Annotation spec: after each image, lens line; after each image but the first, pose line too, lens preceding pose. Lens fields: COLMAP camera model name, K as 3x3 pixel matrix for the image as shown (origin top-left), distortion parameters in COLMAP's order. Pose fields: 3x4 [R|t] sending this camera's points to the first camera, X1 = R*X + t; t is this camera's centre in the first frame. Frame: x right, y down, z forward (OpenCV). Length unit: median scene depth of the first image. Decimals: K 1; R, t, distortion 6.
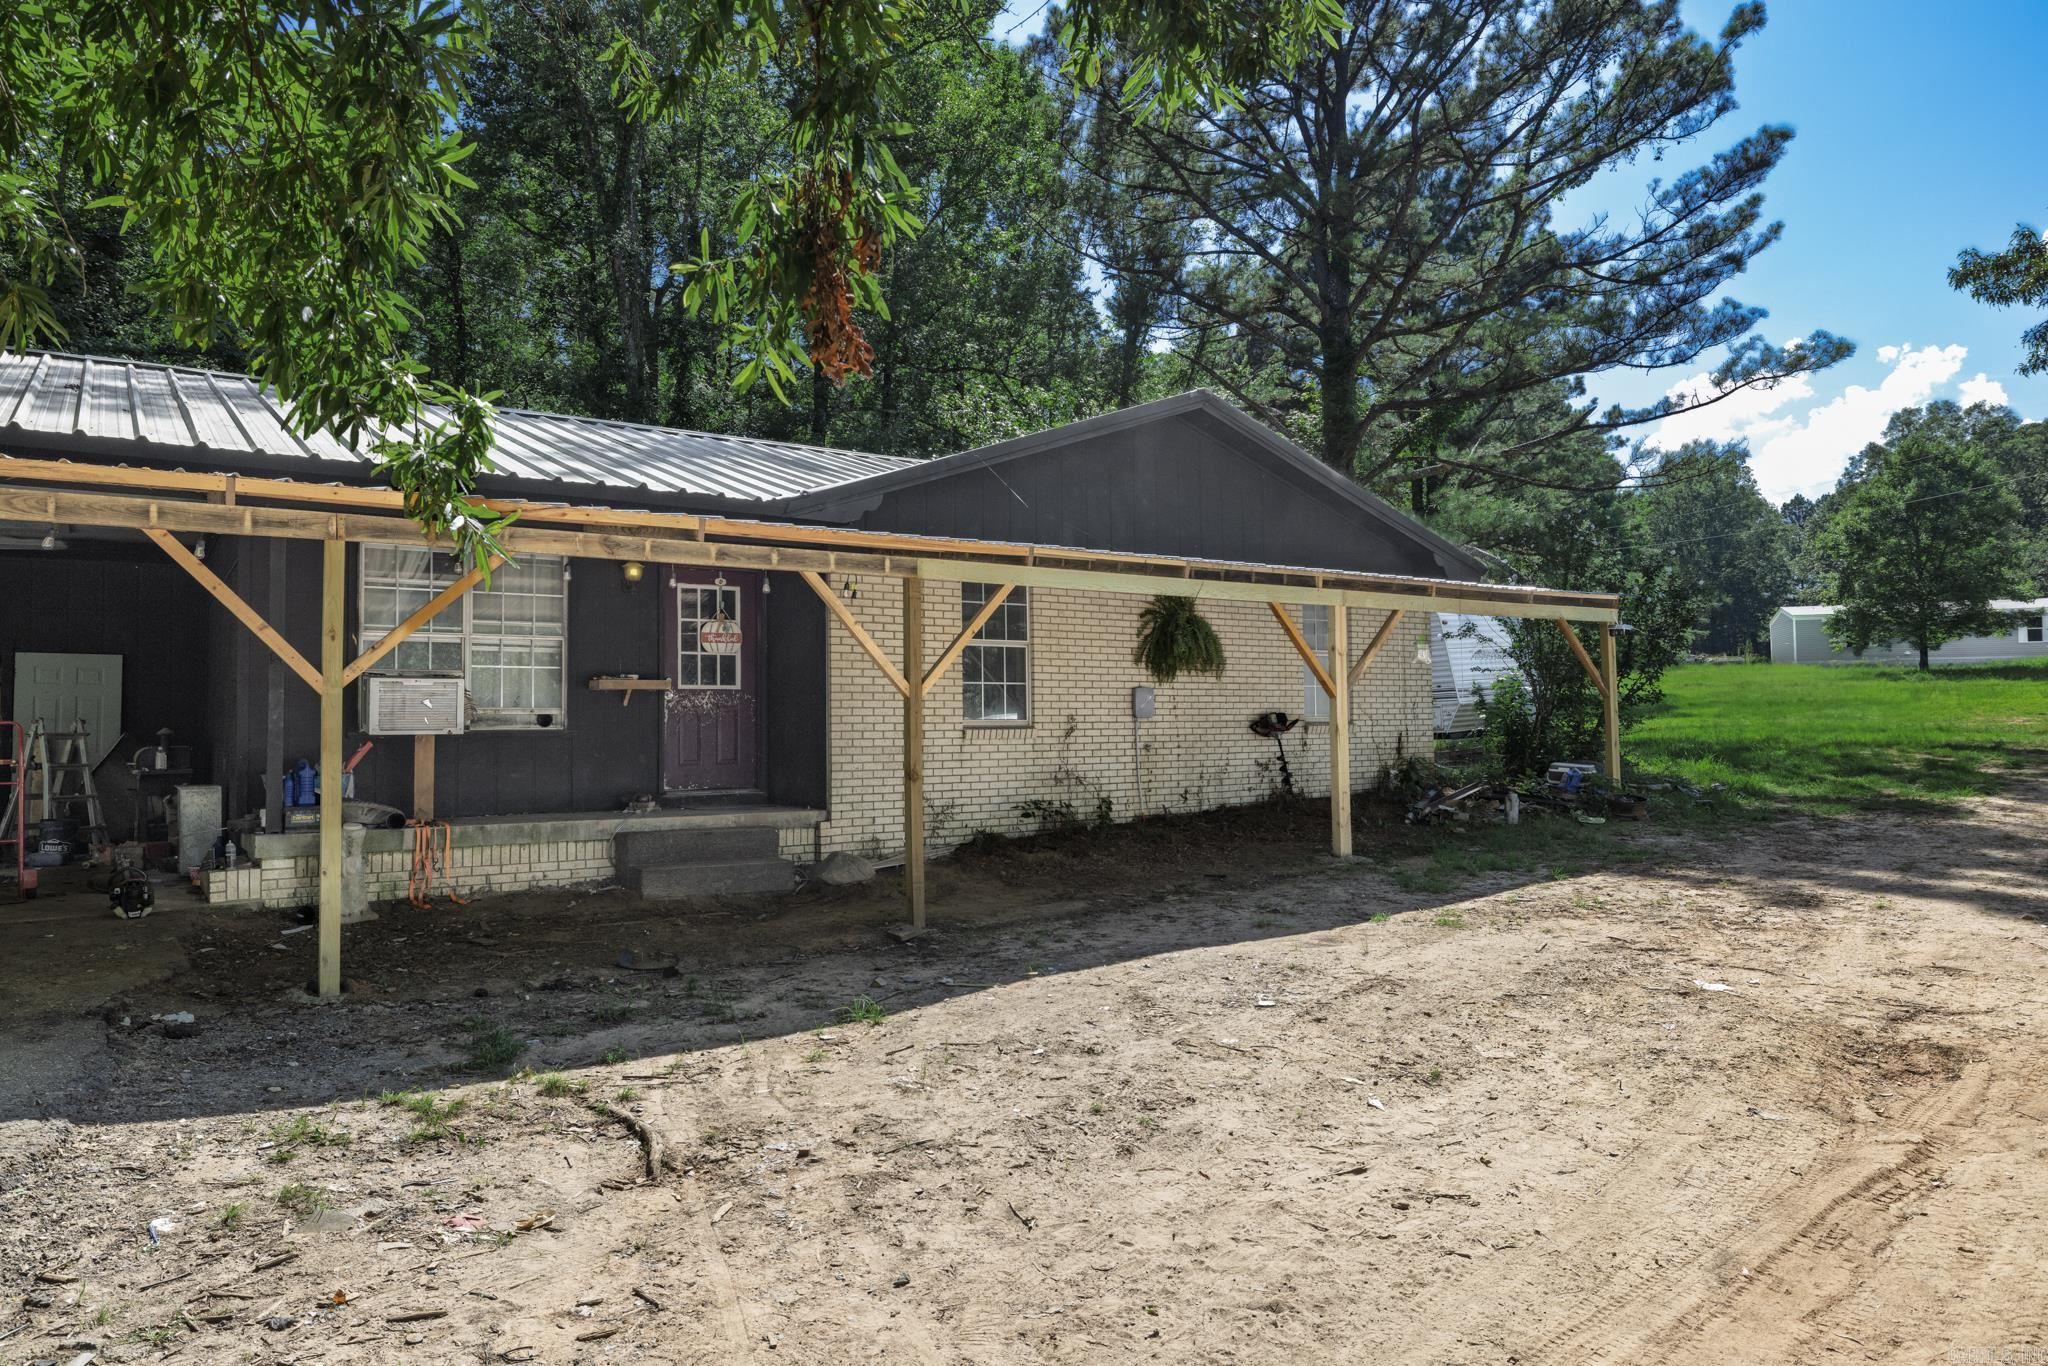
lens RADIAL K [[1307.1, 0, 1024.0], [0, 1307.1, 683.0], [0, 0, 1]] dist [0.003016, -0.026248]
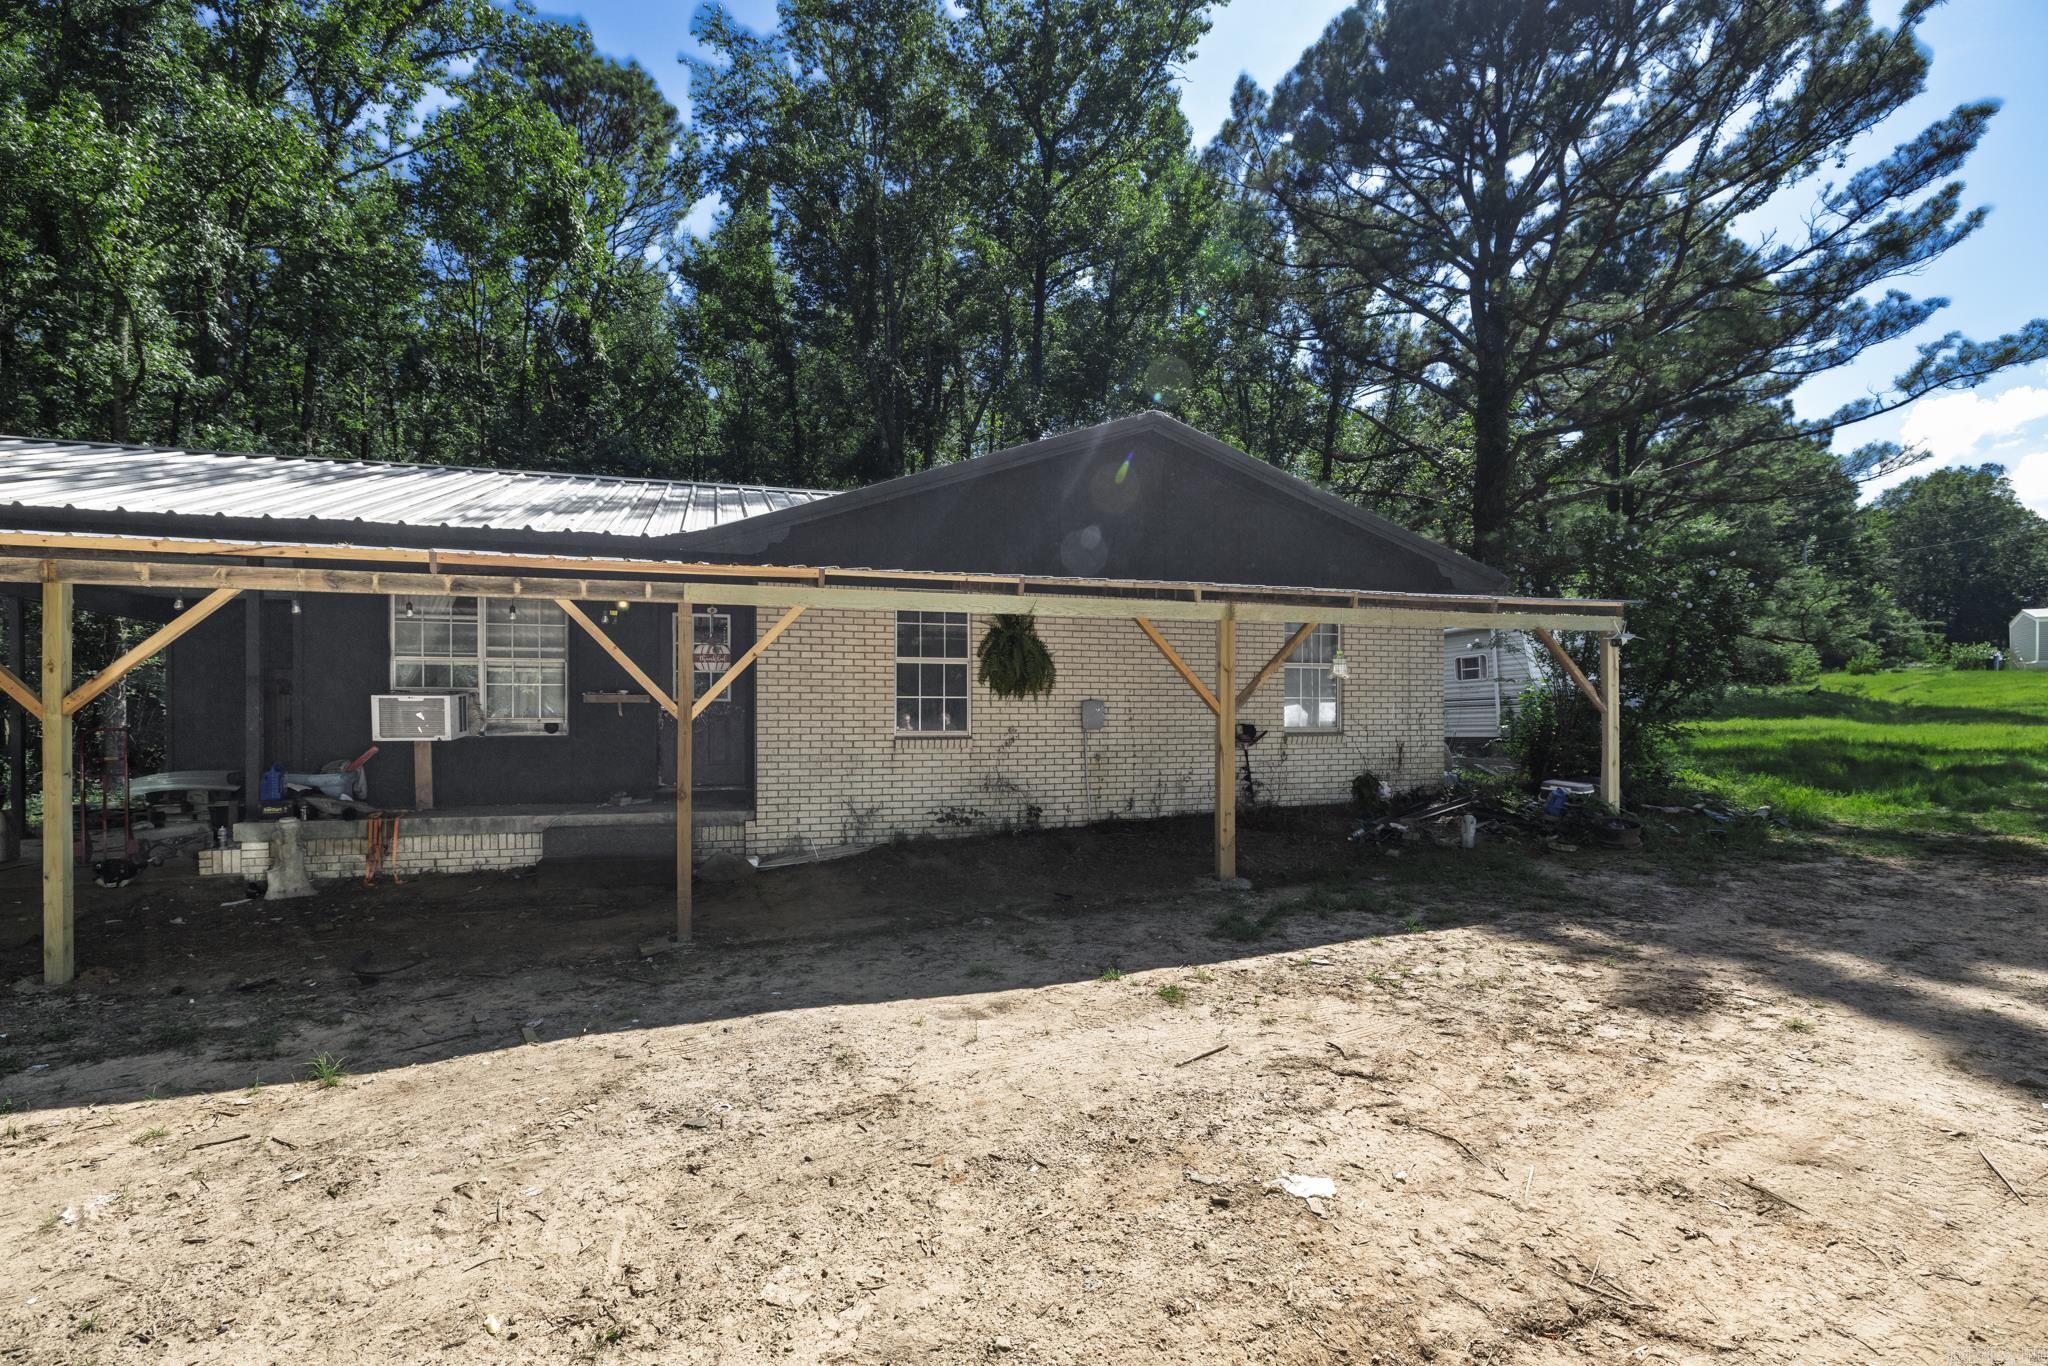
lens RADIAL K [[939.6, 0, 1024.0], [0, 939.6, 717.2], [0, 0, 1]] dist [-0.005947, -0.000101]
pose [[0.951913, 0.011231, -0.306161, 0.139383], [0.000680, 0.999248, 0.038770, -0.006495], [0.306366, -0.037114, 0.951190, 0.130757]]
